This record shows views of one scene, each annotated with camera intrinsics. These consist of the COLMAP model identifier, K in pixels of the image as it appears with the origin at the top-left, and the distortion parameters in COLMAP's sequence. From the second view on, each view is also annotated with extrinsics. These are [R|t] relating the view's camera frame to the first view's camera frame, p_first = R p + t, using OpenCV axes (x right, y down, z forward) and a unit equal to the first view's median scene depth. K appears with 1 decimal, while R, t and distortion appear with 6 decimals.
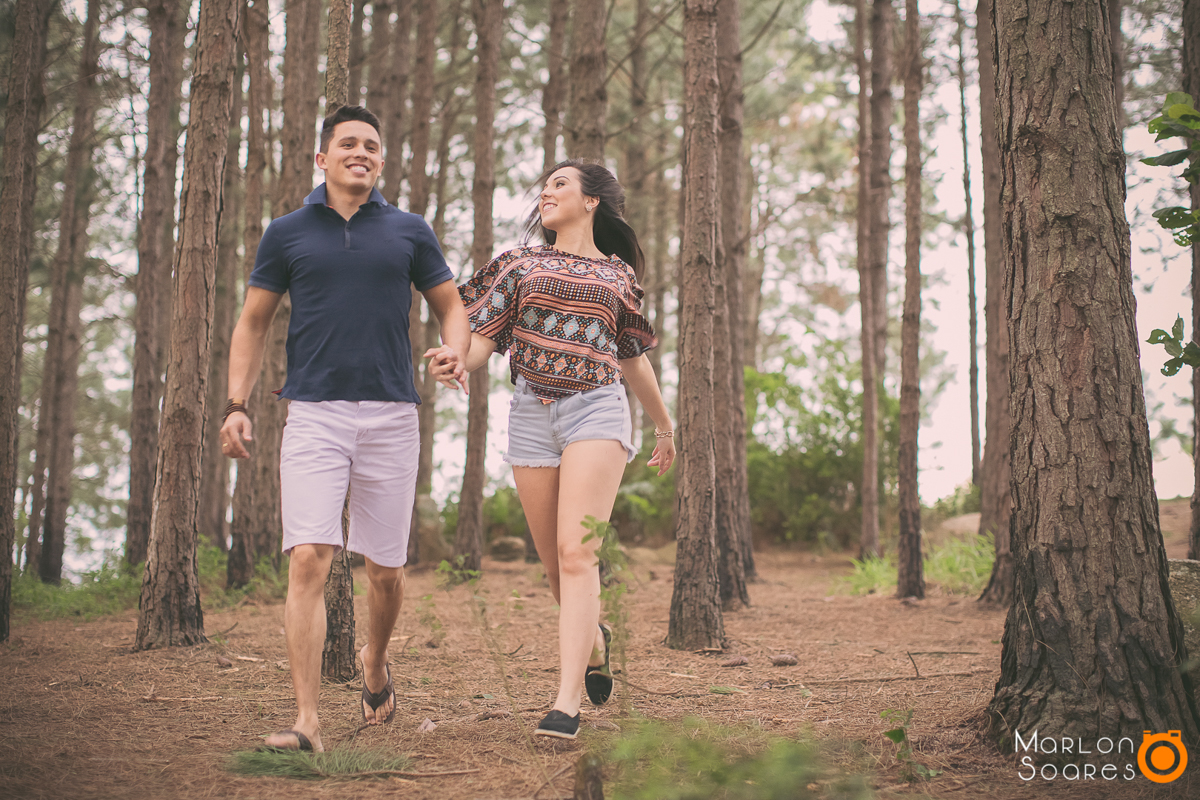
lens RADIAL K [[1920.3, 0, 606.6], [0, 1920.3, 338.8], [0, 0, 1]] dist [-0.146757, 0.203265]
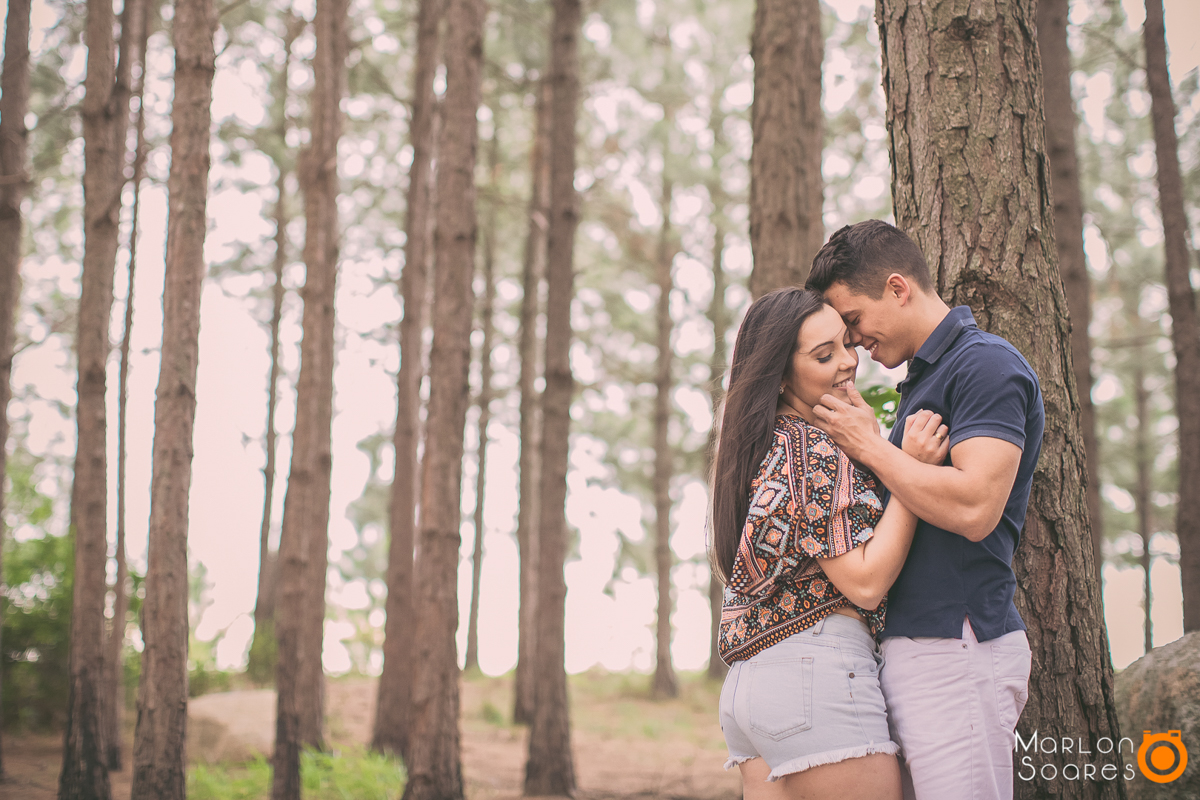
lens RADIAL K [[2085.9, 0, 550.3], [0, 2085.9, 315.4], [0, 0, 1]] dist [-0.110002, -0.023205]
pose [[0.907374, 0.101332, 0.407927, -0.256783], [-0.069086, 0.993261, -0.093062, -0.007367], [-0.414608, 0.056260, 0.908259, 0.329470]]
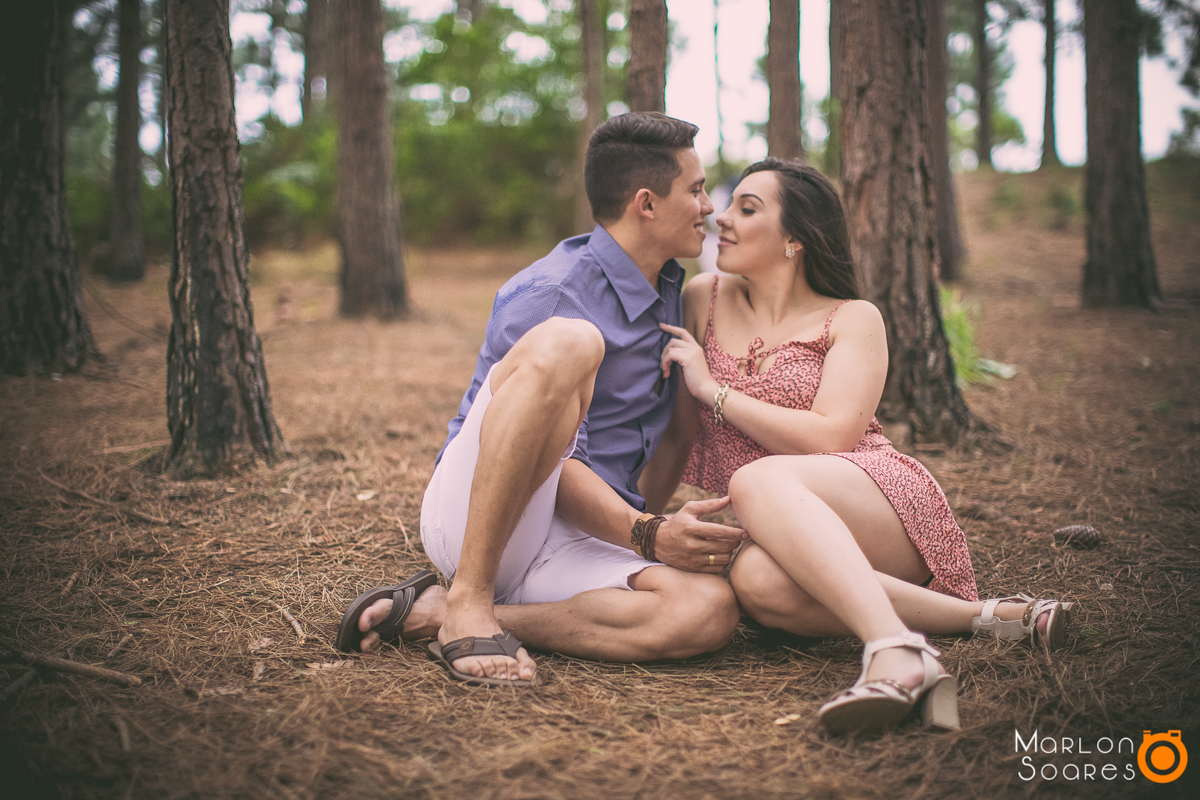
lens RADIAL K [[1744.3, 0, 594.1], [0, 1744.3, 370.7], [0, 0, 1]] dist [-0.152270, 0.159406]
pose [[0.991543, -0.037777, 0.124156, 0.196314], [0.013182, 0.981064, 0.193233, 0.097352], [-0.129105, -0.189962, 0.973266, 1.259636]]
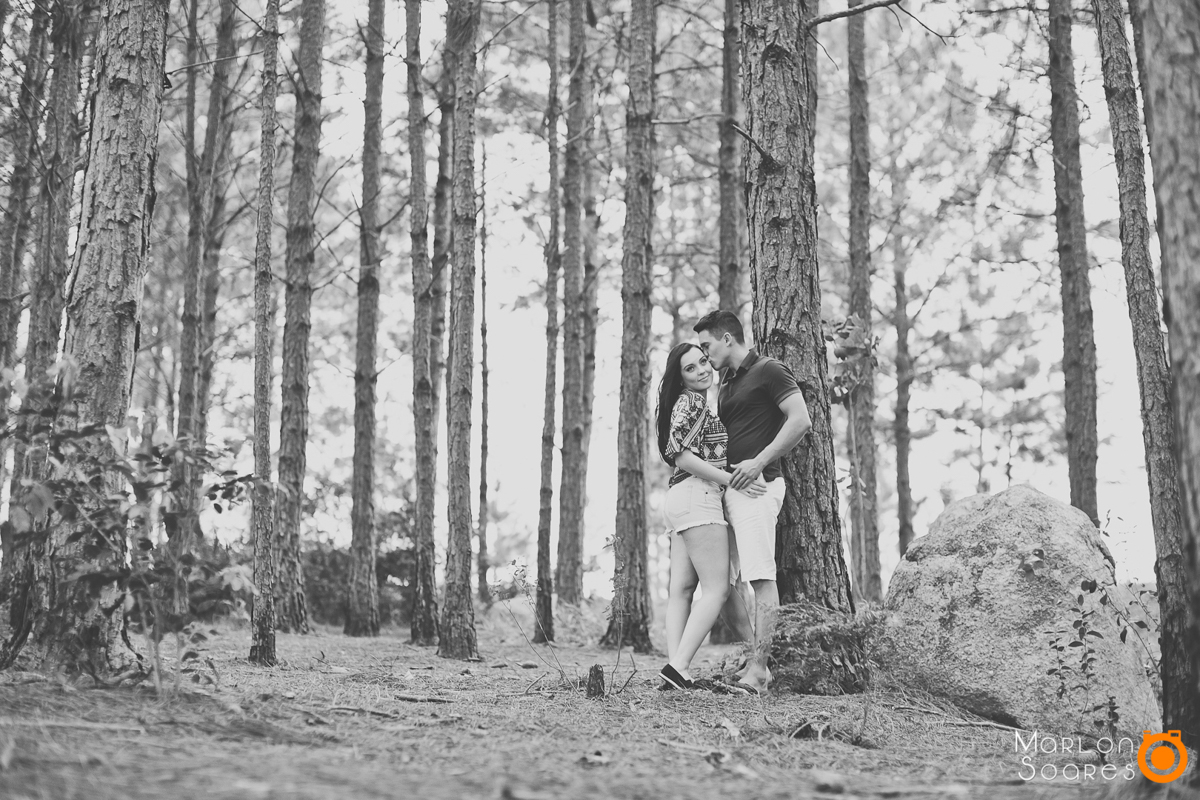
lens RADIAL K [[1744.3, 0, 594.1], [0, 1744.3, 370.7], [0, 0, 1]] dist [-0.152270, 0.159406]
pose [[0.955410, 0.058533, 0.289421, -0.393659], [-0.043507, 0.997363, -0.058087, 0.025444], [-0.292058, 0.042905, 0.955438, -0.464590]]
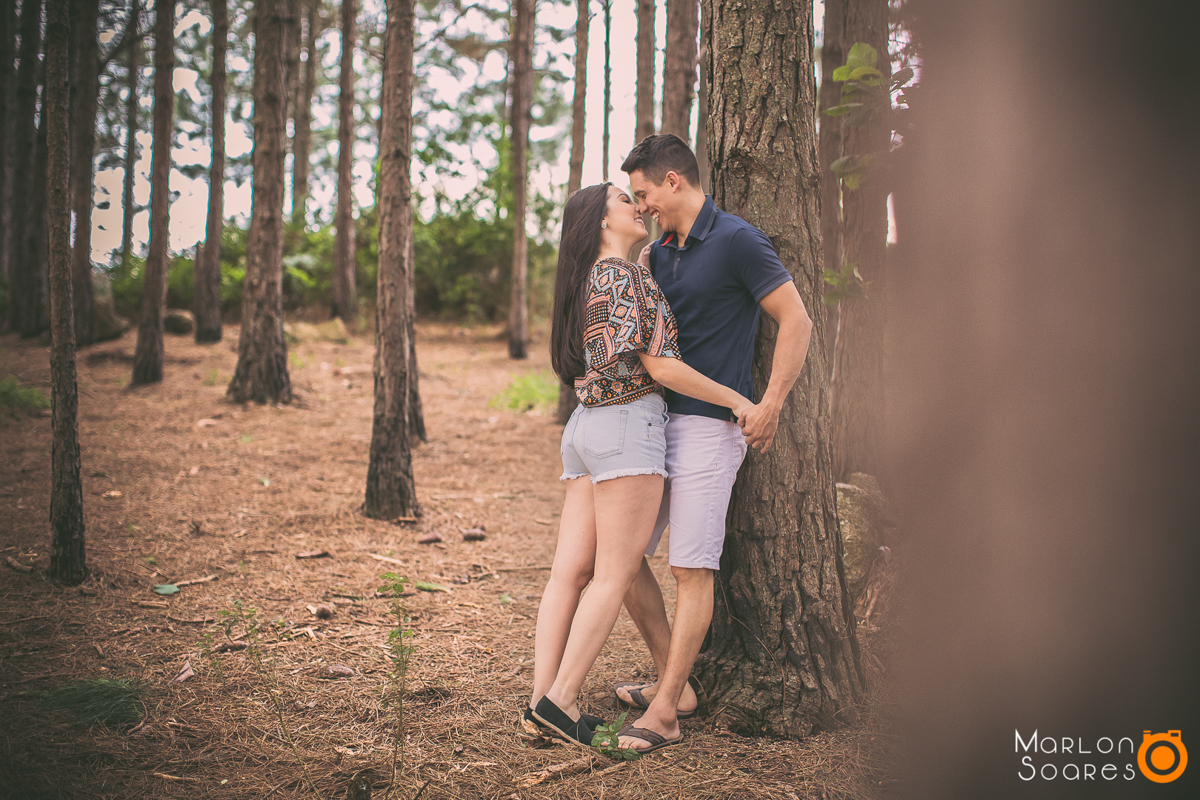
lens RADIAL K [[1783.6, 0, 628.5], [0, 1783.6, 350.5], [0, 0, 1]] dist [-0.140211, 0.010375]
pose [[0.977203, 0.002492, 0.212293, -0.058142], [-0.037047, 0.986591, 0.158951, -0.156892], [-0.209050, -0.163192, 0.964192, 0.004859]]
